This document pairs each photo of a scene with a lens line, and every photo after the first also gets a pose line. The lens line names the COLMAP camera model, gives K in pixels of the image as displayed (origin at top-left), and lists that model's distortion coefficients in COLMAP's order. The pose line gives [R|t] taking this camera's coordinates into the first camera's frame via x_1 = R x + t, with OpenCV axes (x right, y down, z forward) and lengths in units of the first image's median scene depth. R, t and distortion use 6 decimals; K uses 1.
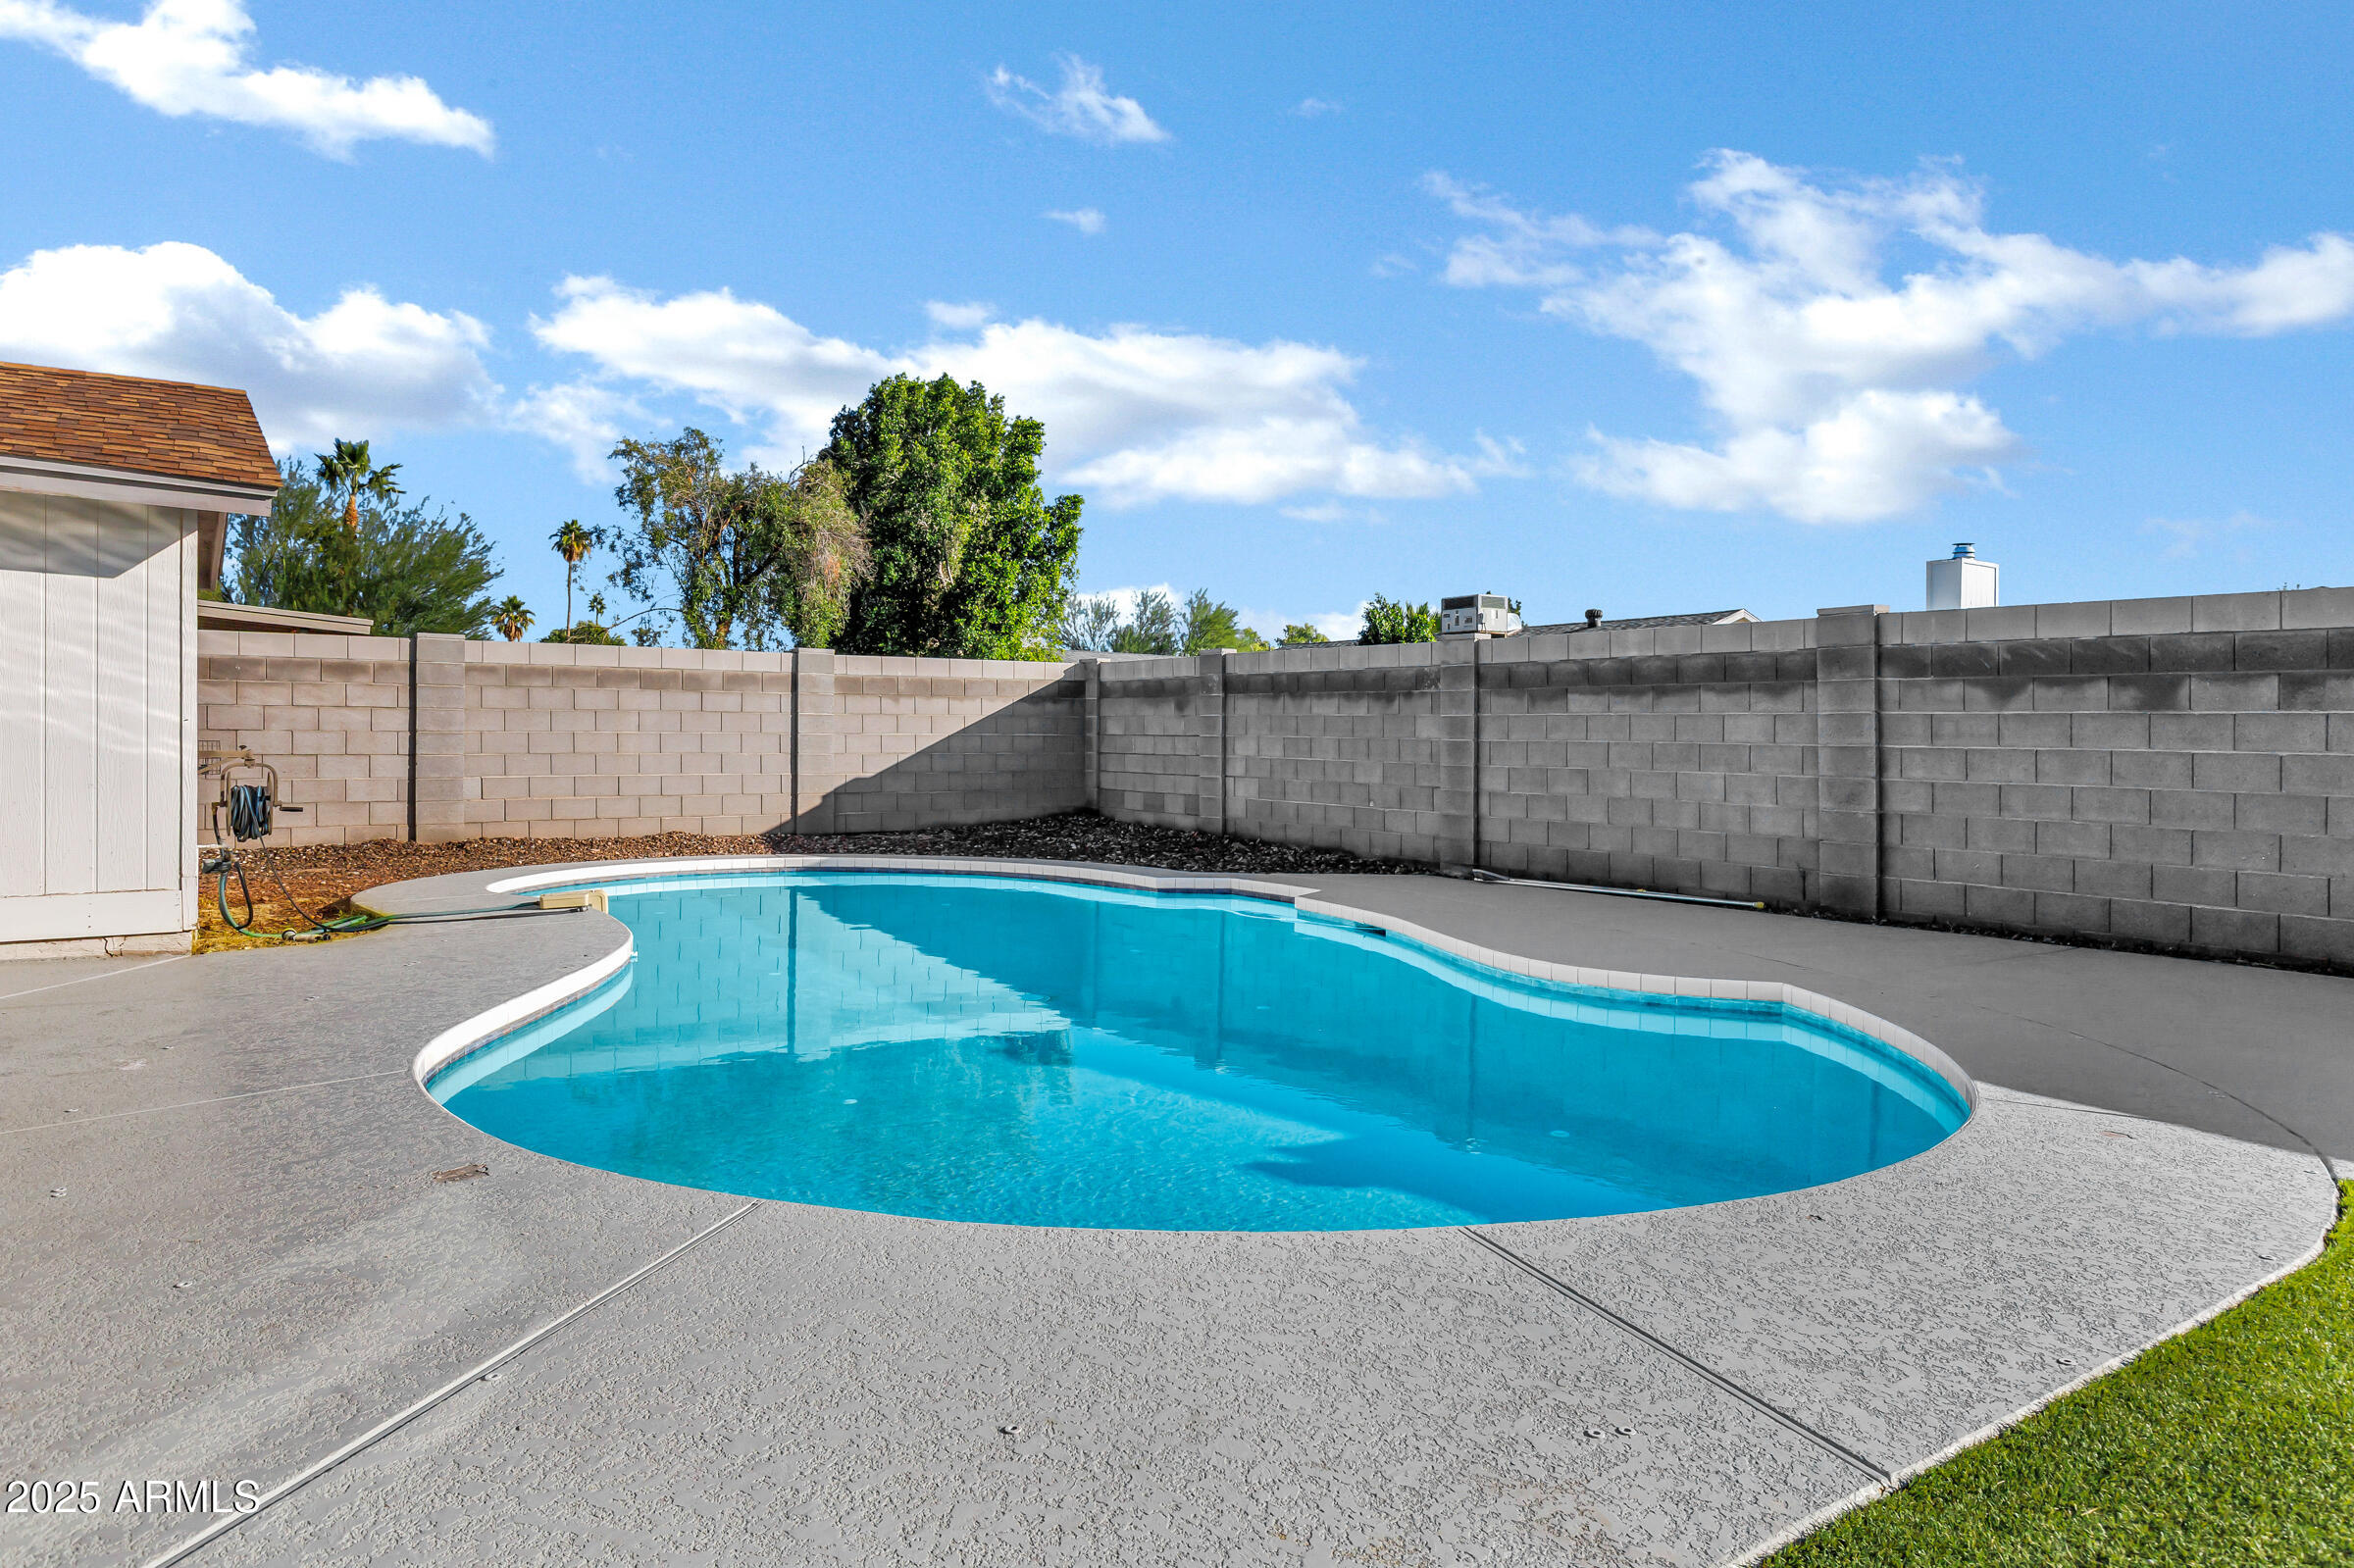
lens RADIAL K [[1491.1, 0, 1209.1], [0, 1491.1, 766.3], [0, 0, 1]] dist [-0.003041, 0.001947]
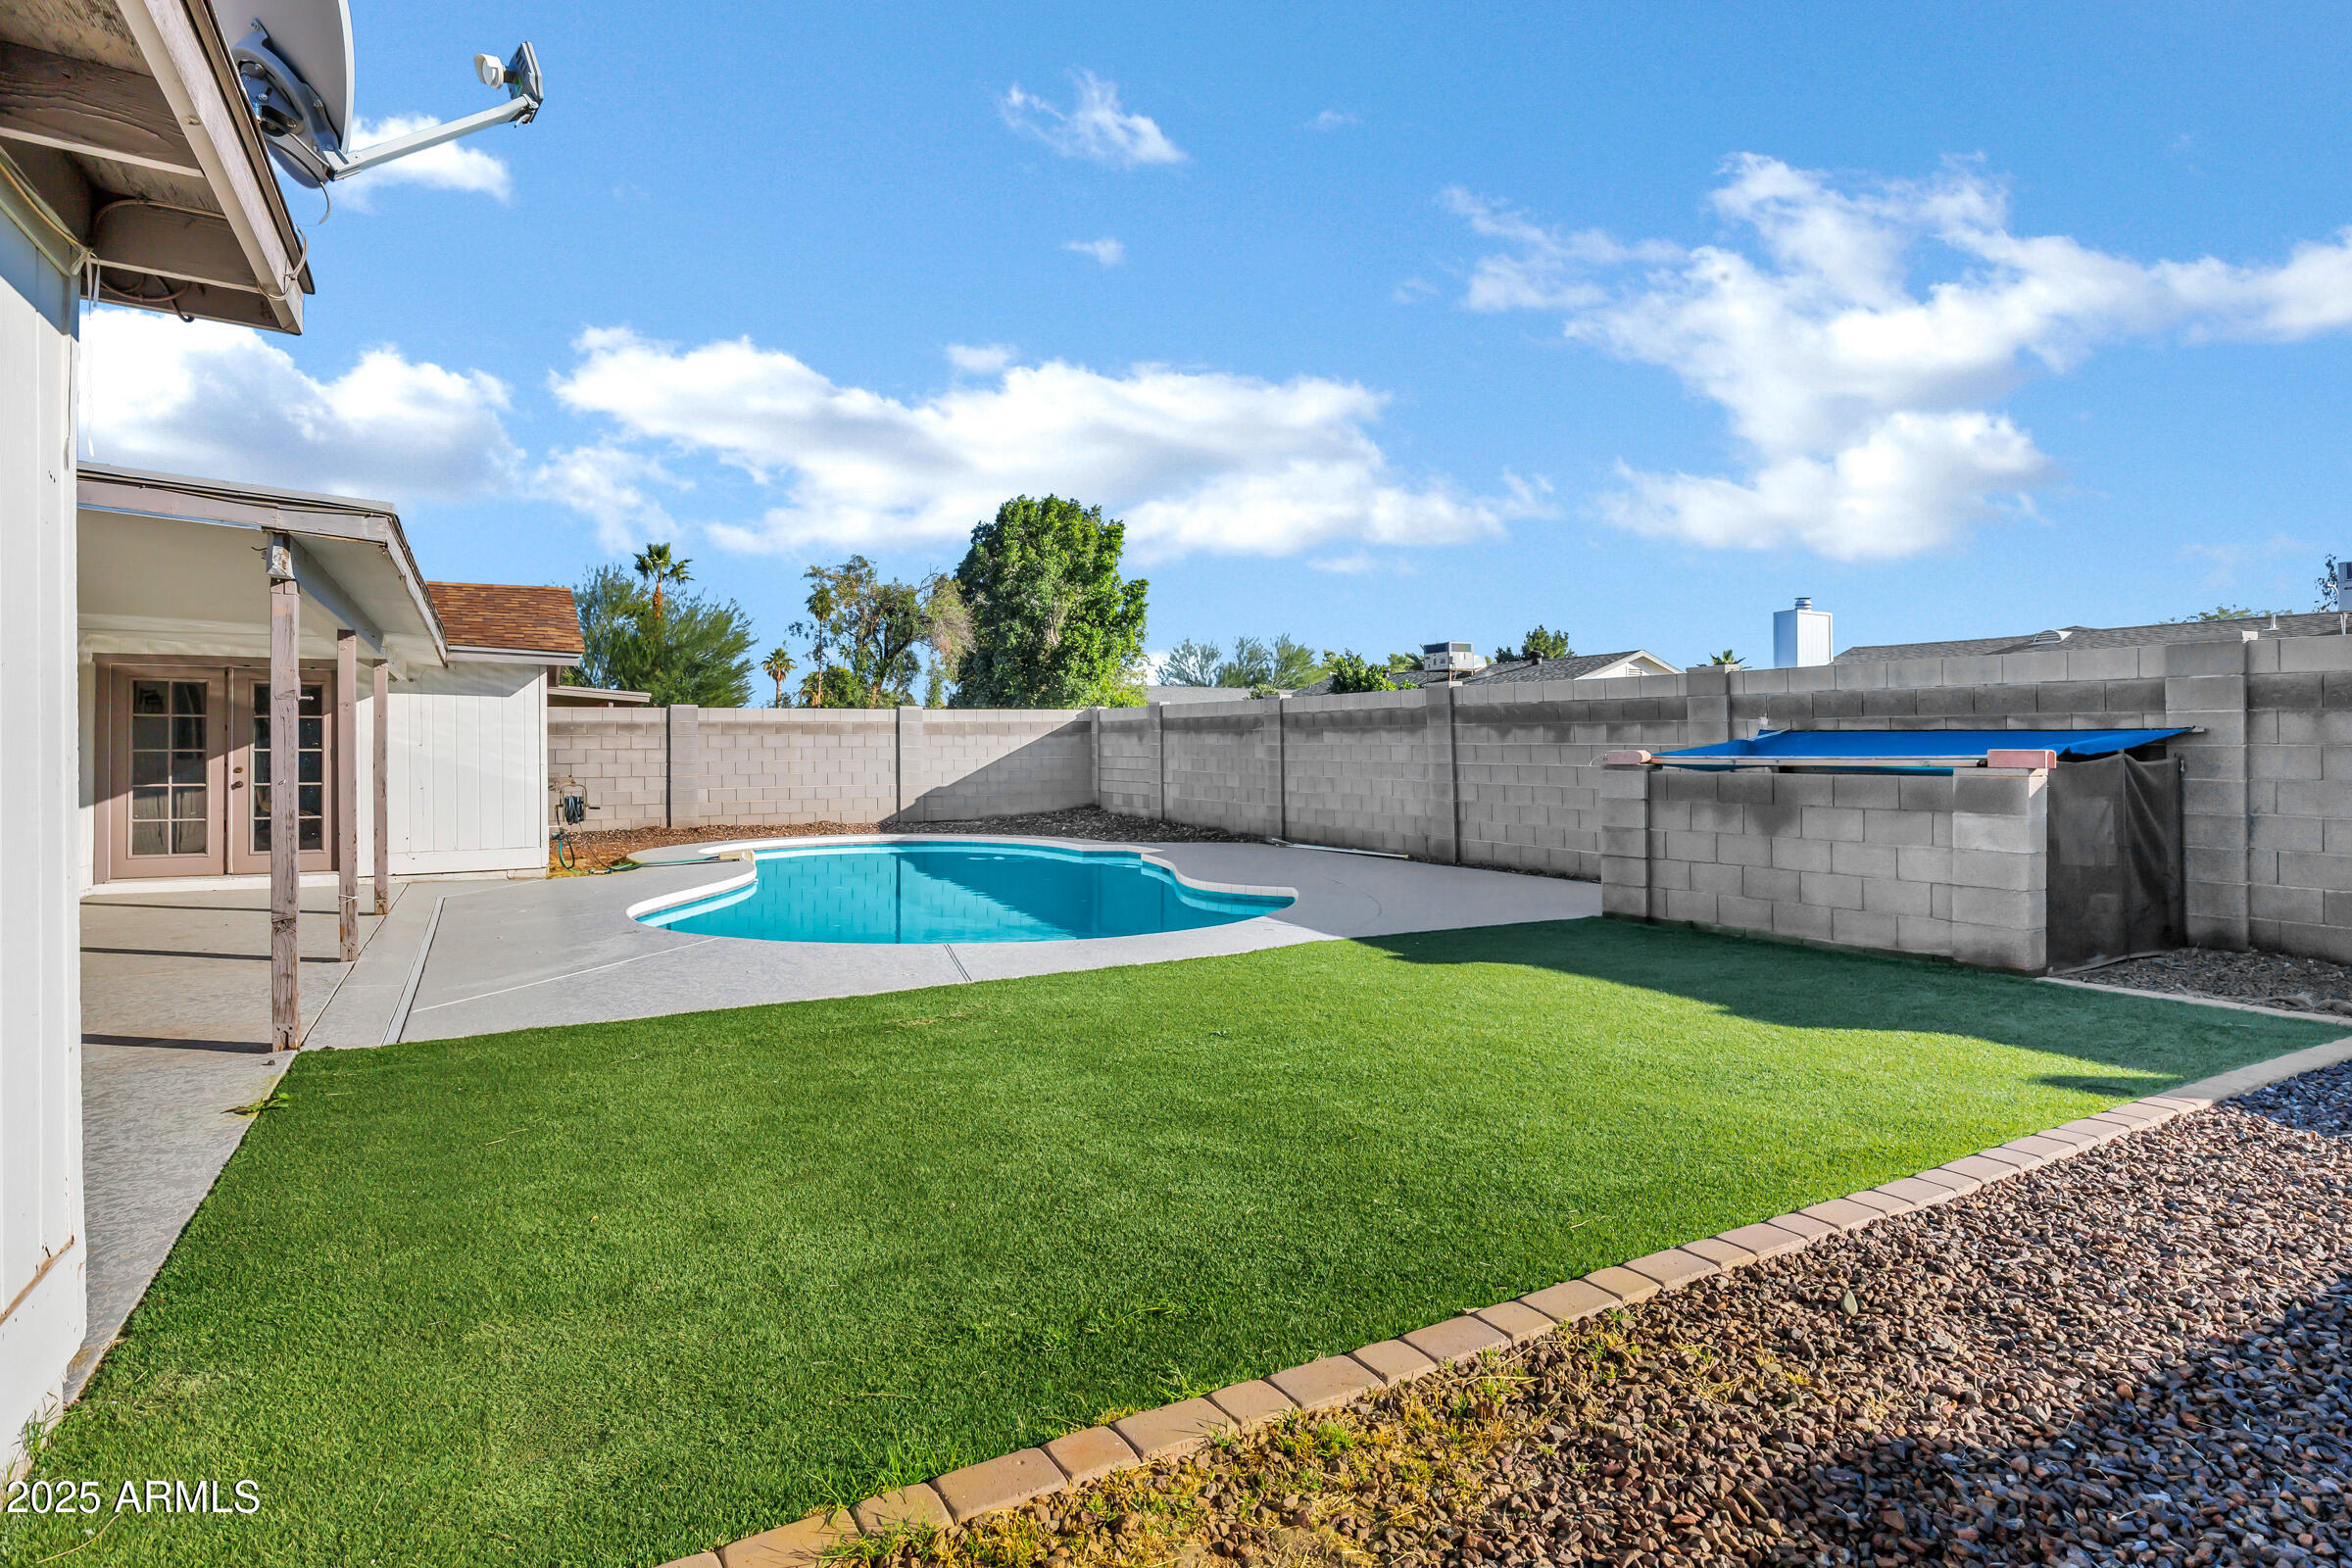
lens RADIAL K [[1218.9, 0, 1188.4], [0, 1218.9, 758.0], [0, 0, 1]] dist [0.000646, 0.000665]
pose [[0.992957, -0.014172, -0.117621, 0.177851], [0.012887, 0.999849, -0.011682, -0.003995], [0.117768, 0.010084, 0.992990, -0.253641]]
